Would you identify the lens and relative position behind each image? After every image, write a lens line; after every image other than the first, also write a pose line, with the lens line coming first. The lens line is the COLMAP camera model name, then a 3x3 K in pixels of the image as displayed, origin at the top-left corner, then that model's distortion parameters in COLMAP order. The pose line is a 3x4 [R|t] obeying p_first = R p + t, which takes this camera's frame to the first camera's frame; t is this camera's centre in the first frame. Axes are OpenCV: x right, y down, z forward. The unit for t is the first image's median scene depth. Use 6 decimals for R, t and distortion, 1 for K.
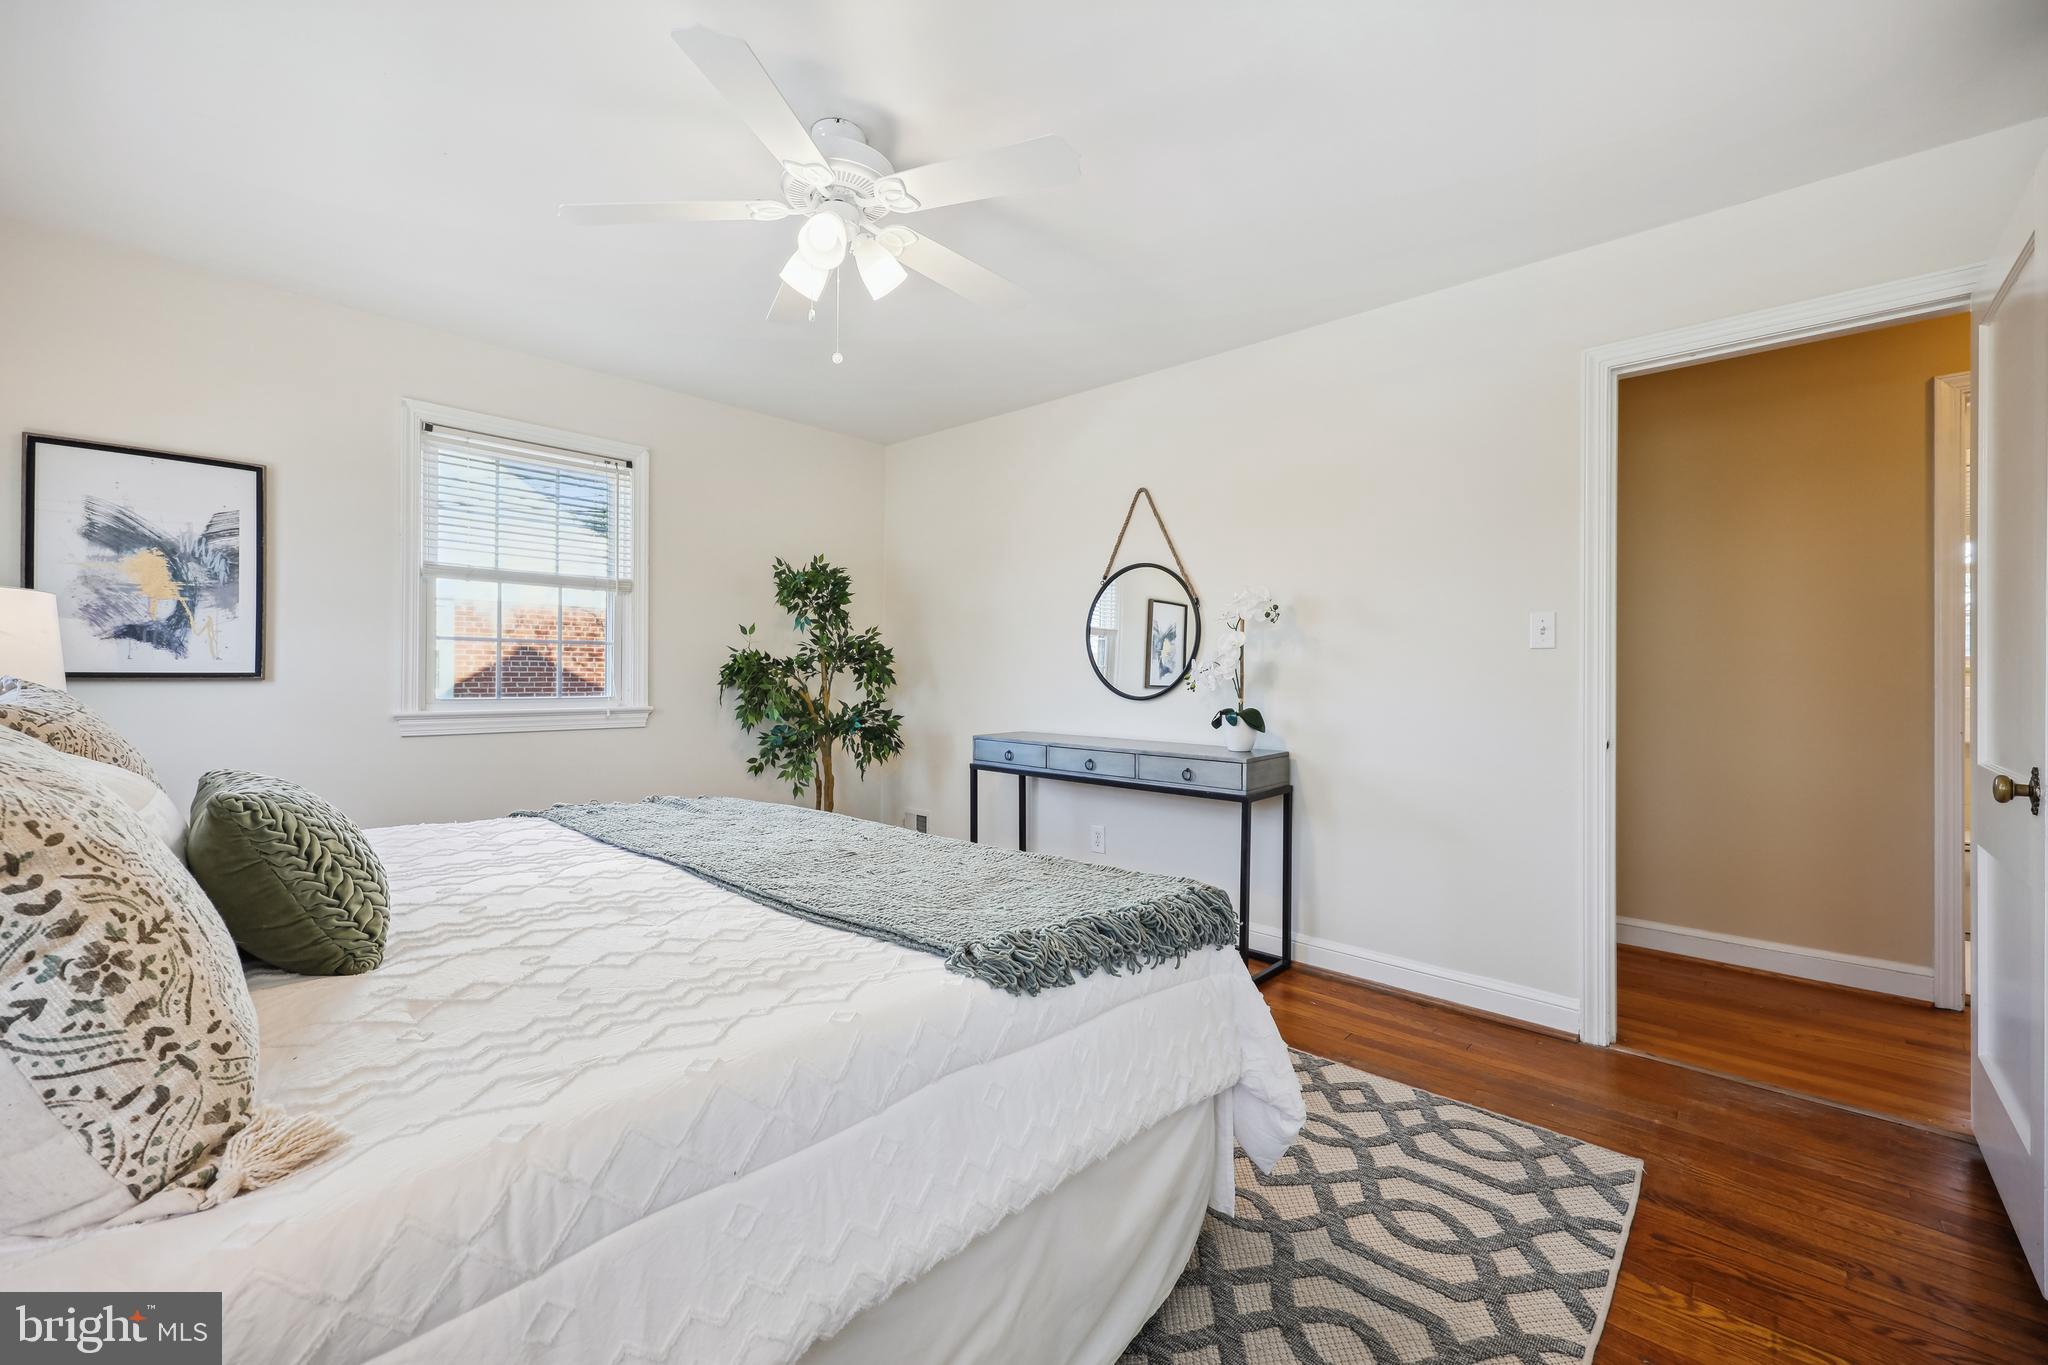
lens RADIAL K [[822.7, 0, 1007.6], [0, 822.7, 681.4], [0, 0, 1]] dist [-0.001891, 0.000552]
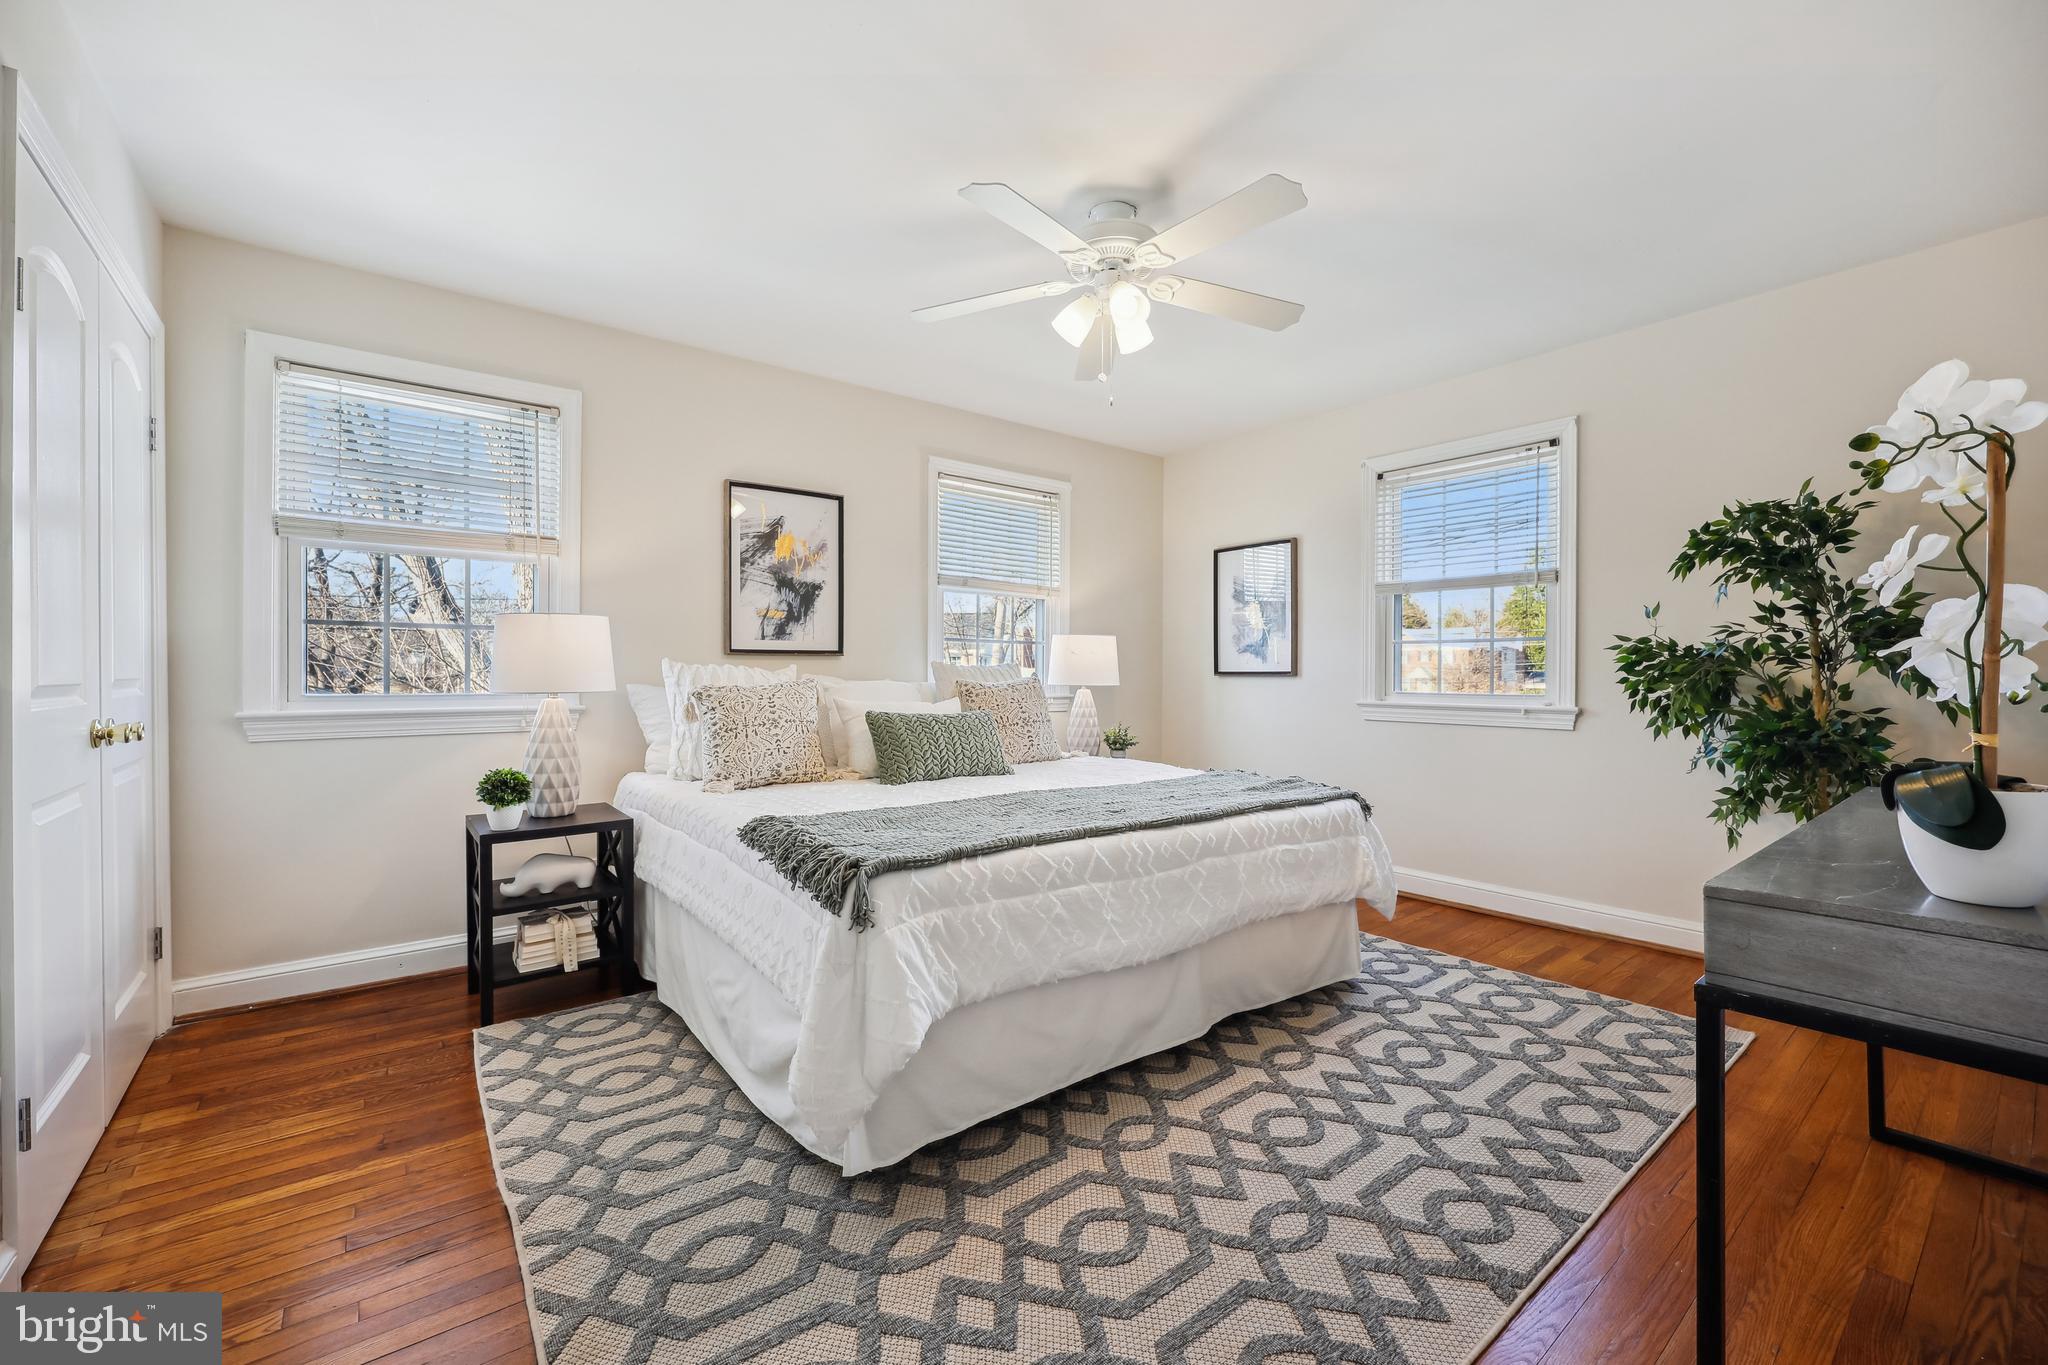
lens RADIAL K [[822.7, 0, 1038.9], [0, 822.7, 665.7], [0, 0, 1]] dist [-0.001891, 0.000552]
pose [[-0.162444, -0.010611, -0.986661, 0.752302], [-0.006290, 0.999933, -0.009718, -0.003788], [0.986698, 0.004627, -0.162500, 0.821751]]
